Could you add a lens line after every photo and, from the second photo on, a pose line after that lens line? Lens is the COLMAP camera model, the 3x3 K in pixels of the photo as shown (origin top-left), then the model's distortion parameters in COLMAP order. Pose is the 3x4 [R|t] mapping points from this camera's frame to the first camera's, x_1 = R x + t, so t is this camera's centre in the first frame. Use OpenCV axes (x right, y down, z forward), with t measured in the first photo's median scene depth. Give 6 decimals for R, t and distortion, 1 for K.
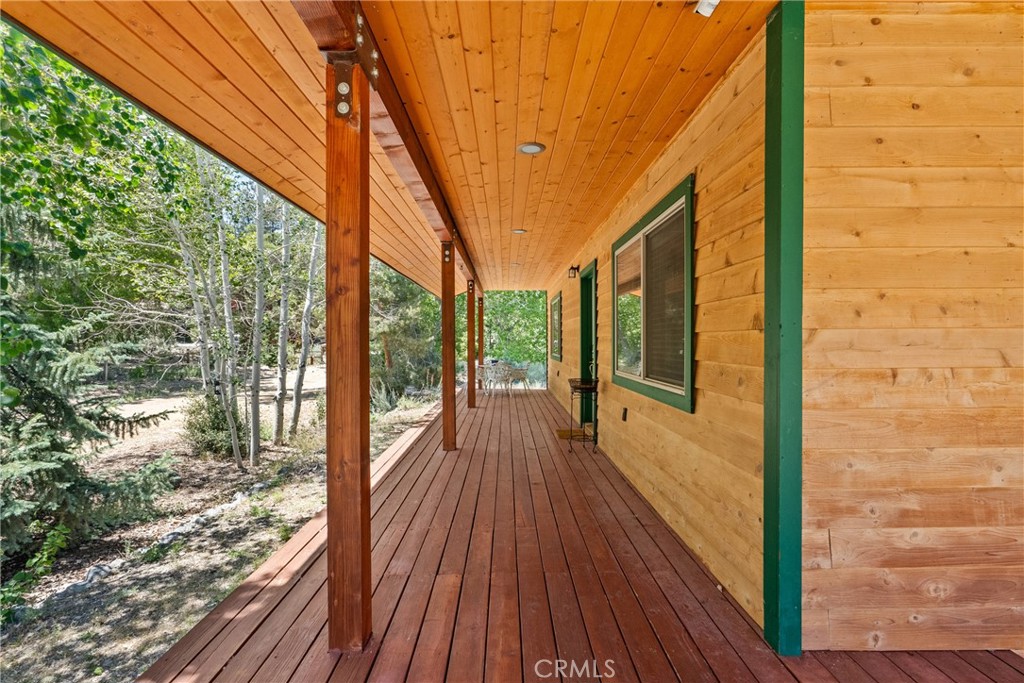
lens RADIAL K [[466.7, 0, 510.0], [0, 466.7, 344.4], [0, 0, 1]] dist [-0.004166, 0.003836]
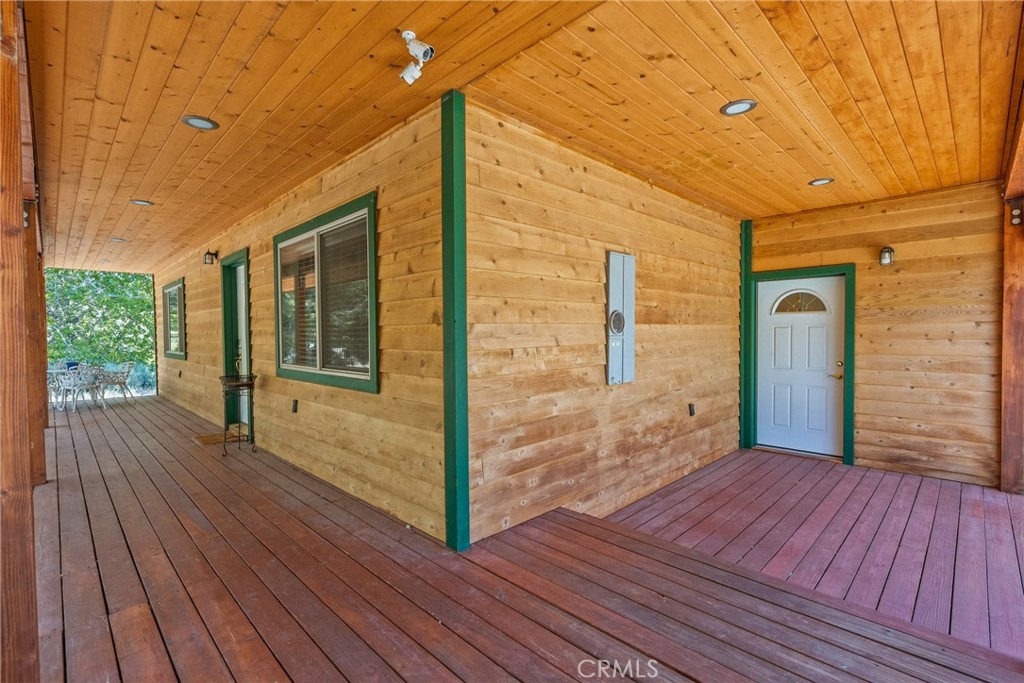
lens RADIAL K [[466.7, 0, 510.0], [0, 466.7, 344.4], [0, 0, 1]] dist [-0.004166, 0.003836]
pose [[0.716735, -0.022327, 0.696988, -0.244147], [0.013855, 0.999746, 0.017778, 0.007021], [-0.697208, -0.003086, 0.716863, -0.110623]]
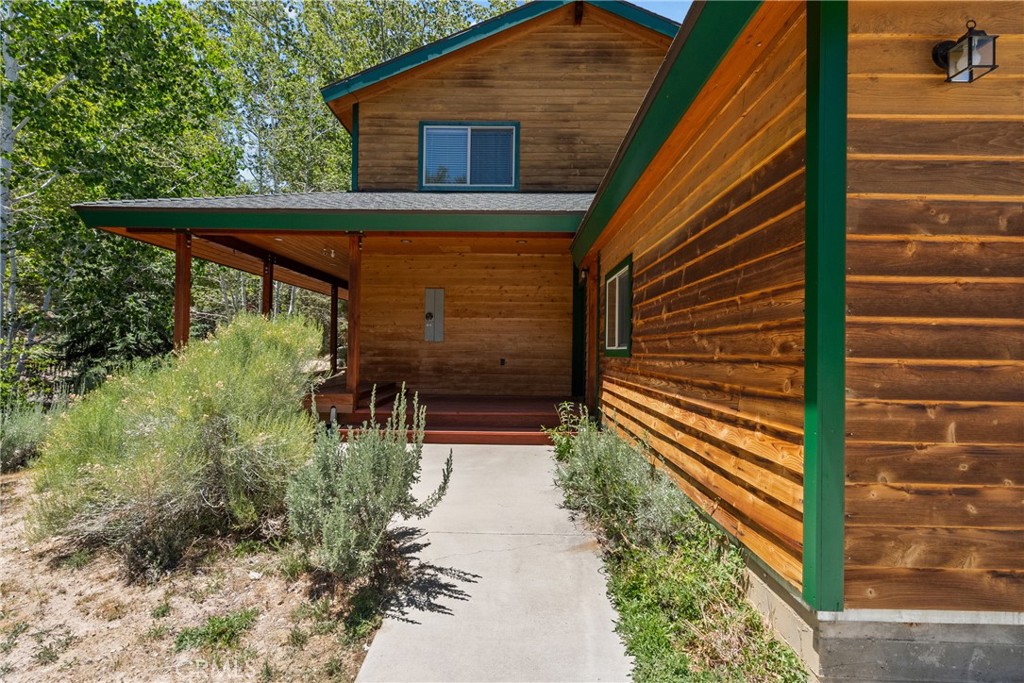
lens RADIAL K [[466.7, 0, 510.0], [0, 466.7, 344.4], [0, 0, 1]] dist [-0.004166, 0.003836]
pose [[0.999373, 0.017896, -0.030546, 2.109064], [-0.018538, 0.999611, -0.020847, 0.293859], [0.030161, 0.021401, 0.999316, -3.392982]]
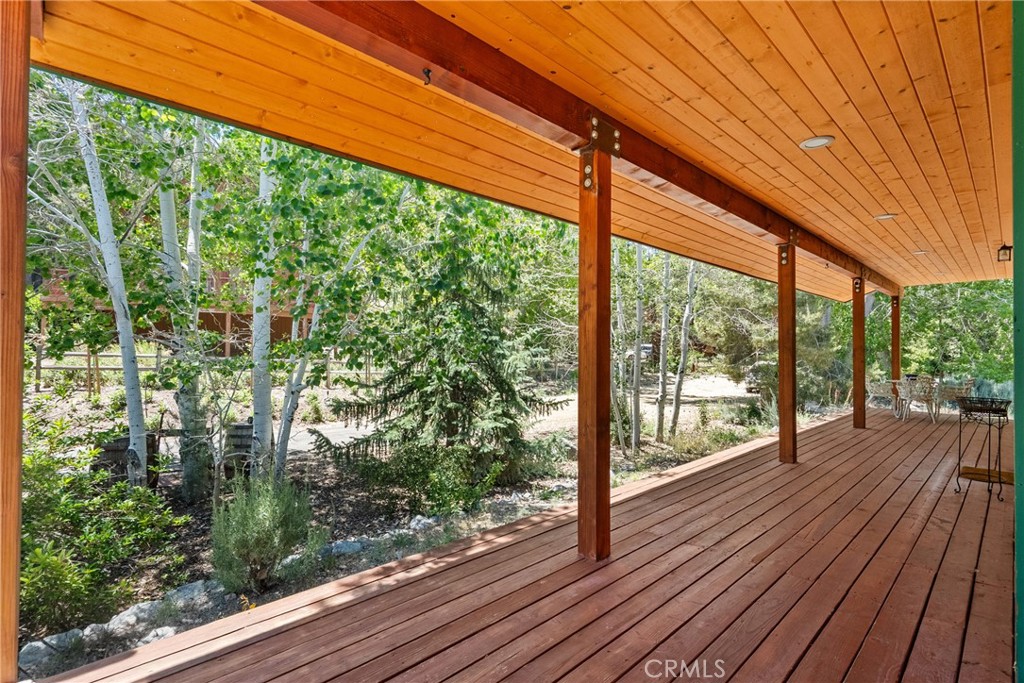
lens RADIAL K [[478.7, 0, 524.2], [0, 478.7, 343.4], [0, 0, 1]] dist [-0.000150, 0.000329]
pose [[0.692096, -0.005294, -0.721786, 0.493423], [-0.011916, 0.999753, -0.018759, 0.024239], [0.721707, 0.021584, 0.691862, -0.146732]]
